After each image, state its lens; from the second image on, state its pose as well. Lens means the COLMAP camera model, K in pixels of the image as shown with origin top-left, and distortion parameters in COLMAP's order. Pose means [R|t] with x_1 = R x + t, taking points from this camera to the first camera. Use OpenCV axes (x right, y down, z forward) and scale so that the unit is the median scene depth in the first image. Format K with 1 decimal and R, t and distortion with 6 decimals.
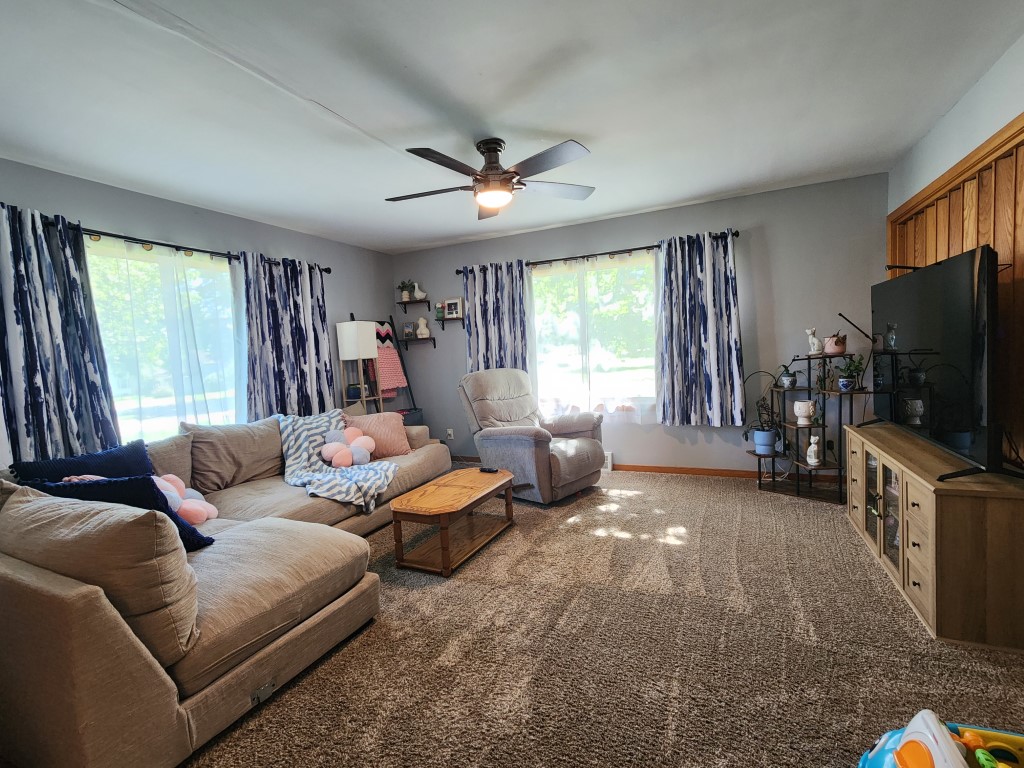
lens RADIAL K [[461.6, 0, 512.0], [0, 461.6, 384.0], [0, 0, 1]] dist [-0.001584, -0.000551]
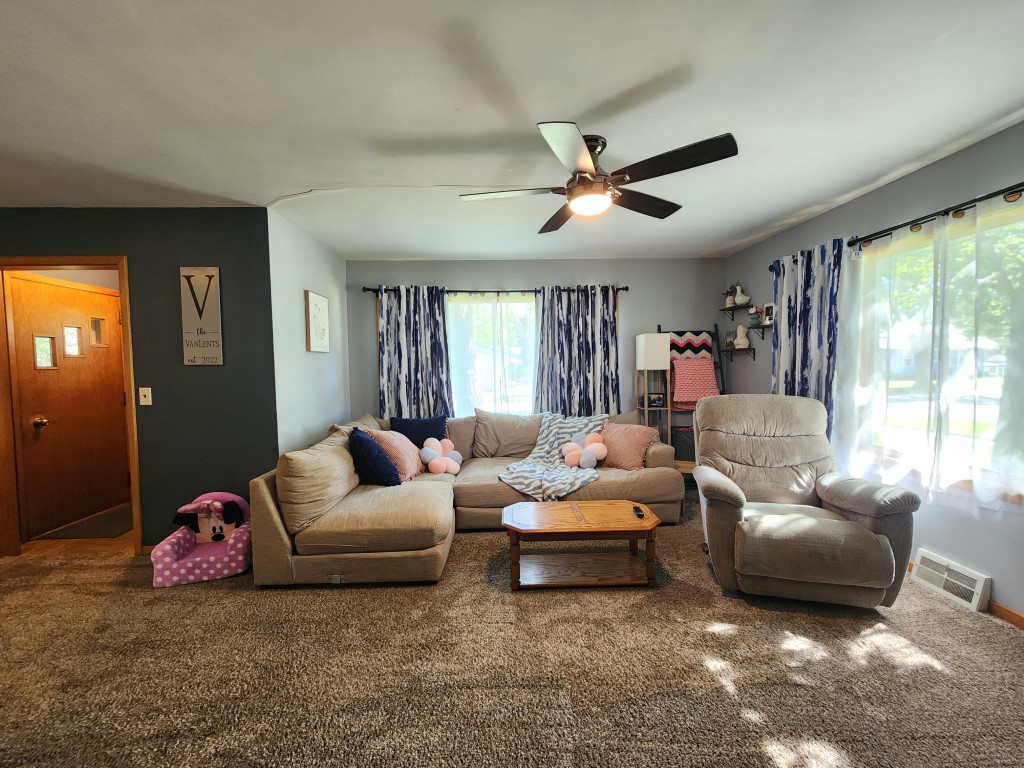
lens RADIAL K [[412.3, 0, 512.0], [0, 412.3, 384.0], [0, 0, 1]] dist [-0.000456, -0.000211]
pose [[0.462766, 0.087988, -0.882103, 0.411009], [-0.071963, 0.995507, 0.061547, -0.067672], [0.883555, 0.034996, 0.467019, 0.346635]]
